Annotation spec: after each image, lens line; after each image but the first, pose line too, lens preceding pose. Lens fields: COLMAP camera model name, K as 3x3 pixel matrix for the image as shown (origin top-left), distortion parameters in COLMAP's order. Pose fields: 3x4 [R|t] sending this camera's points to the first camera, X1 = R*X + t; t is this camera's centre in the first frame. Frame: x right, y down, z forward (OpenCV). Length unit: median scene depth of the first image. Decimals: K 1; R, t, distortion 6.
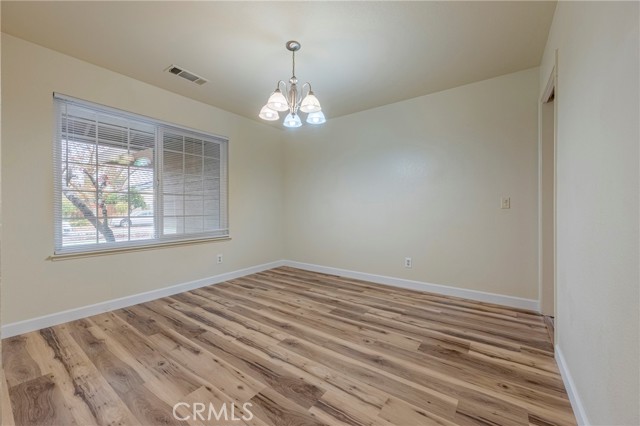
lens RADIAL K [[253.9, 0, 317.6], [0, 253.9, 213.1], [0, 0, 1]] dist [-0.001164, 0.000240]
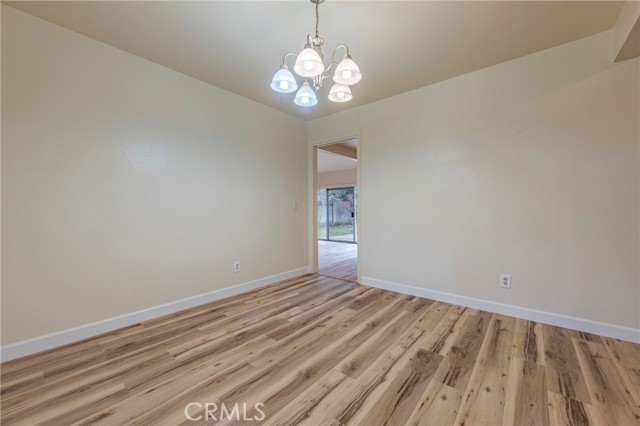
lens RADIAL K [[253.9, 0, 318.4], [0, 253.9, 209.5], [0, 0, 1]] dist [-0.001164, 0.000240]
pose [[0.060105, -0.000614, 0.998192, -0.839609], [0.022083, 0.999756, -0.000715, -0.020477], [-0.997948, 0.022086, 0.060104, 0.913583]]
